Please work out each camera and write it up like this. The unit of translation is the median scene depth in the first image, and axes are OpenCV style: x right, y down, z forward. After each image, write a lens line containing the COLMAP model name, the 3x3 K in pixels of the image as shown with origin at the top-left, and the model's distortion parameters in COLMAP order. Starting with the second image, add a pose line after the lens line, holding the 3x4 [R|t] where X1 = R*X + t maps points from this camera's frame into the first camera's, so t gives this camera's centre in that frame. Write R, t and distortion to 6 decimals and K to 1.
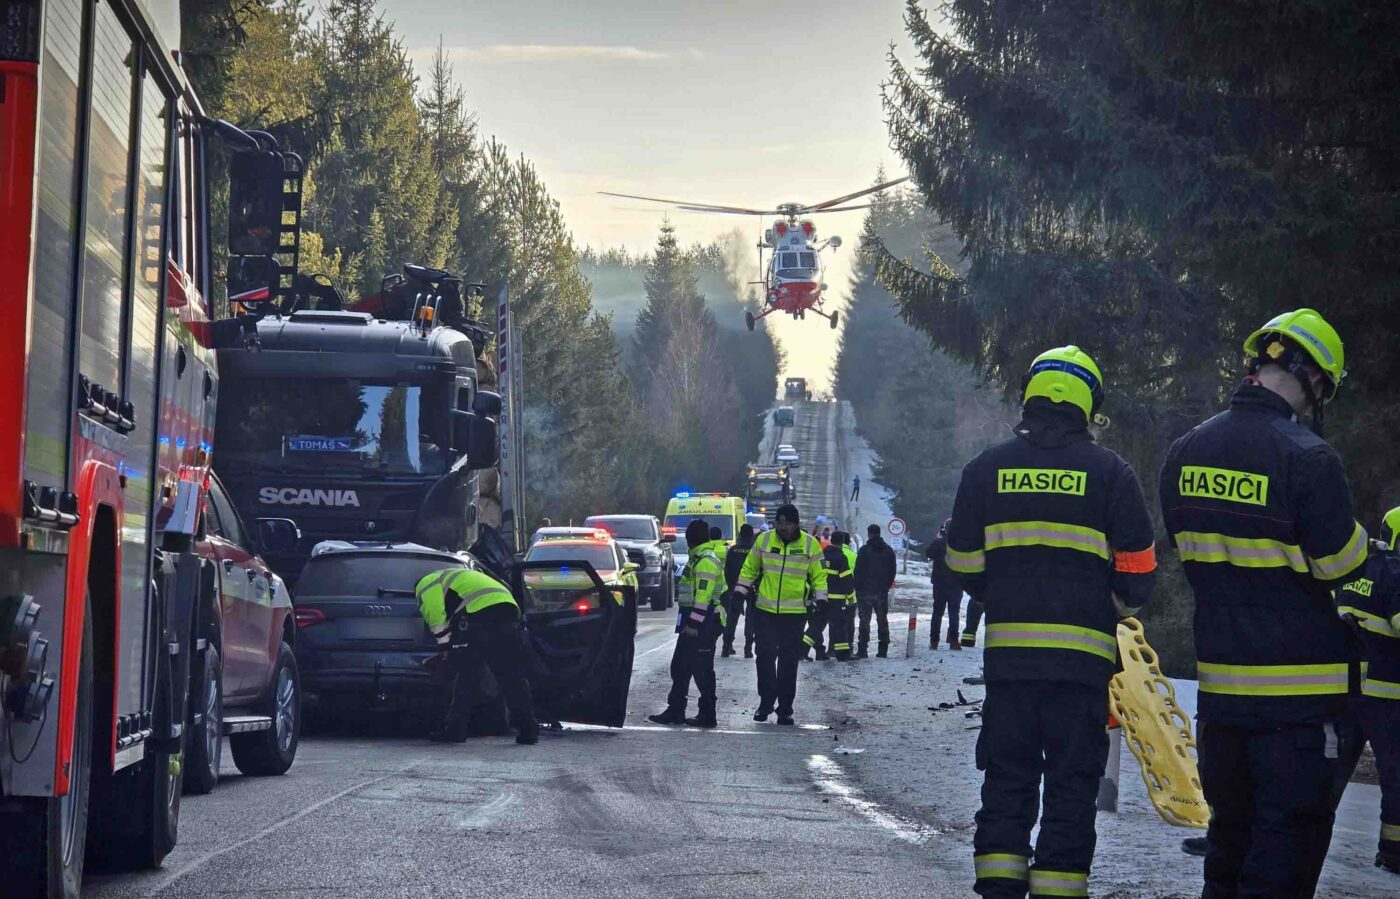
lens RADIAL K [[4623.0, 0, 700.1], [0, 4623.0, 449.2], [0, 0, 1]] dist [-0.087587, 0.000000]
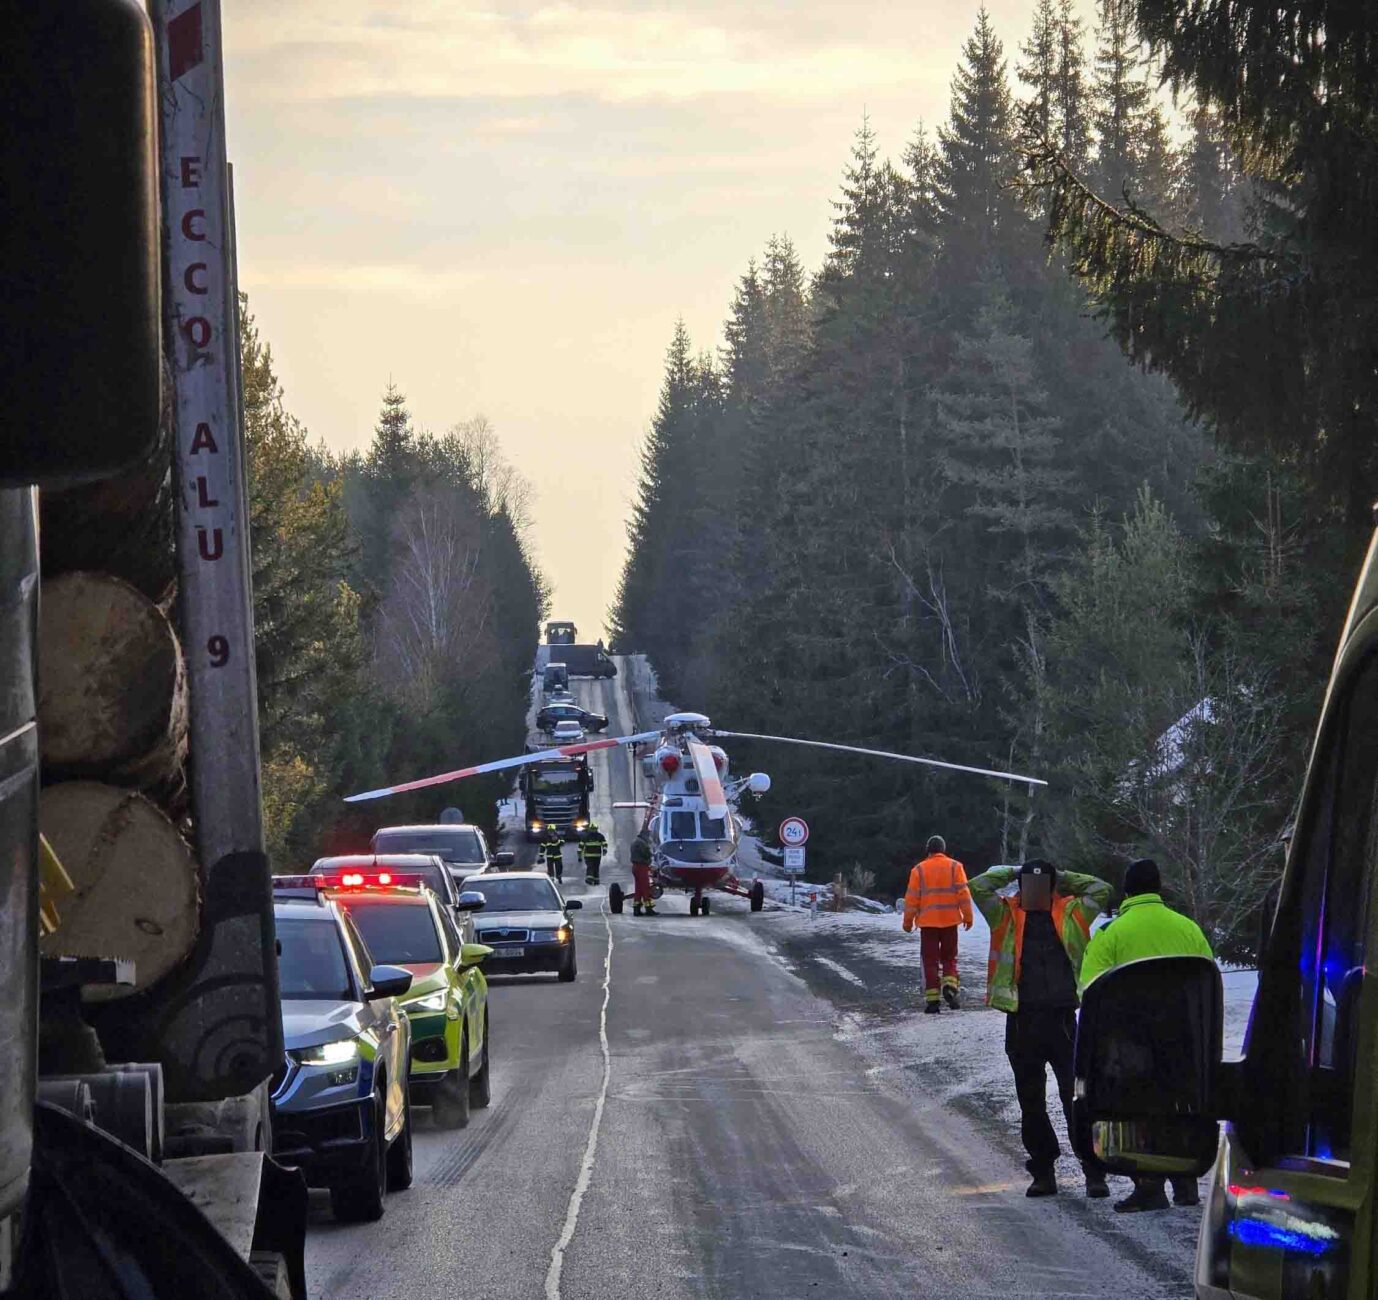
lens RADIAL K [[5497.8, 0, 689.0], [0, 5497.8, 650.5], [0, 0, 1]] dist [0.085234, 0.000000]
pose [[0.998189, -0.025935, 0.054280, -0.008991], [0.026768, 0.999534, -0.014678, 0.002306], [-0.053874, 0.016105, 0.998418, 0.199896]]
